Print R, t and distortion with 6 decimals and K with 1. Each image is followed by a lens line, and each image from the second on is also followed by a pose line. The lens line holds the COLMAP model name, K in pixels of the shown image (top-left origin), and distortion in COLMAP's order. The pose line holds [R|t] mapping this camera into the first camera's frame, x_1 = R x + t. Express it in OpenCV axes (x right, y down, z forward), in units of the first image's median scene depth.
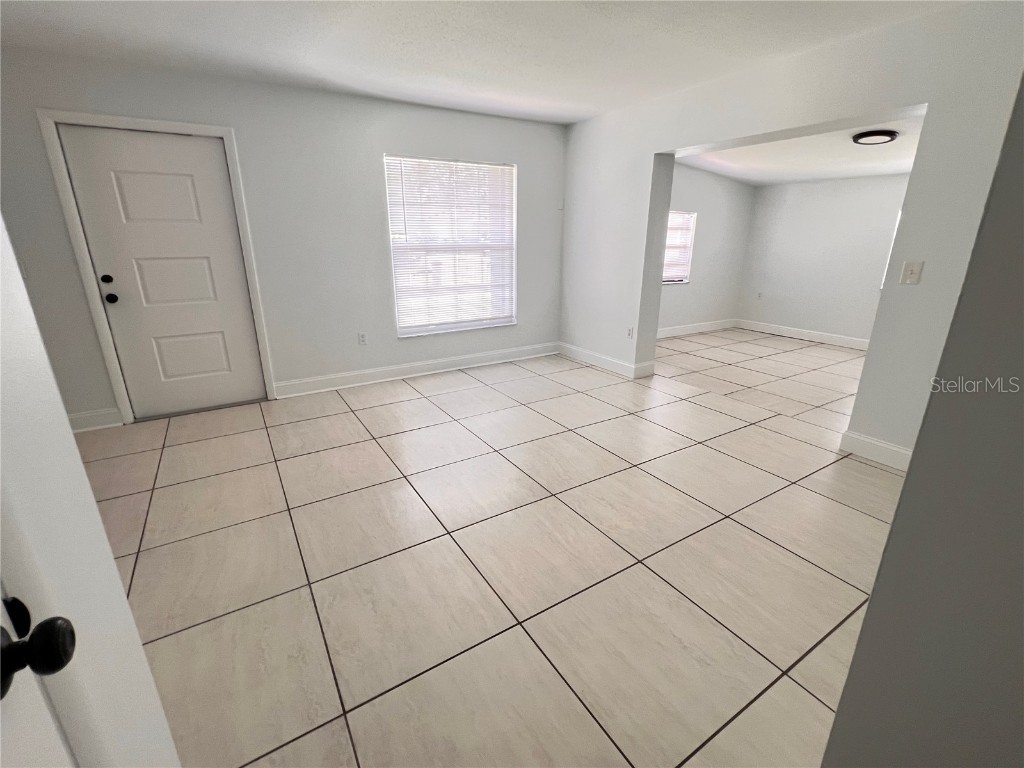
lens RADIAL K [[455.6, 0, 509.8], [0, 455.6, 381.9], [0, 0, 1]] dist [-0.001554, 0.000353]
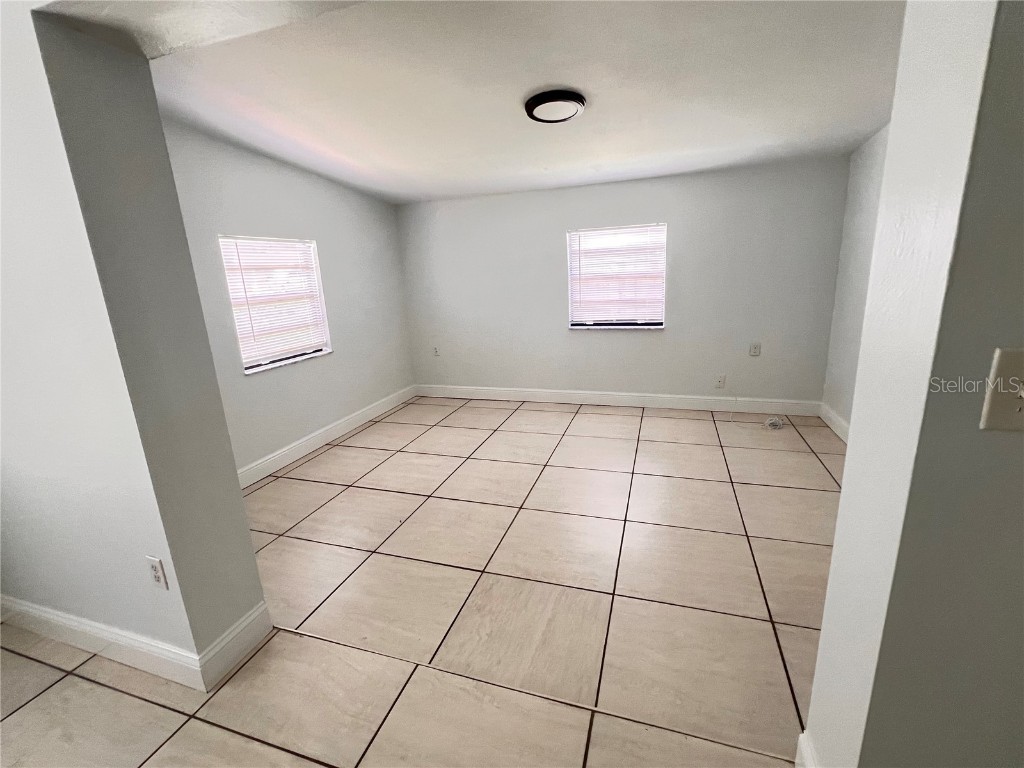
lens RADIAL K [[455.6, 0, 509.8], [0, 455.6, 381.9], [0, 0, 1]] dist [-0.001554, 0.000353]
pose [[0.772285, -0.192224, 0.605497, 0.207661], [0.238735, 0.971077, 0.003786, -0.130296], [-0.588712, 0.141629, 0.795839, 0.394973]]
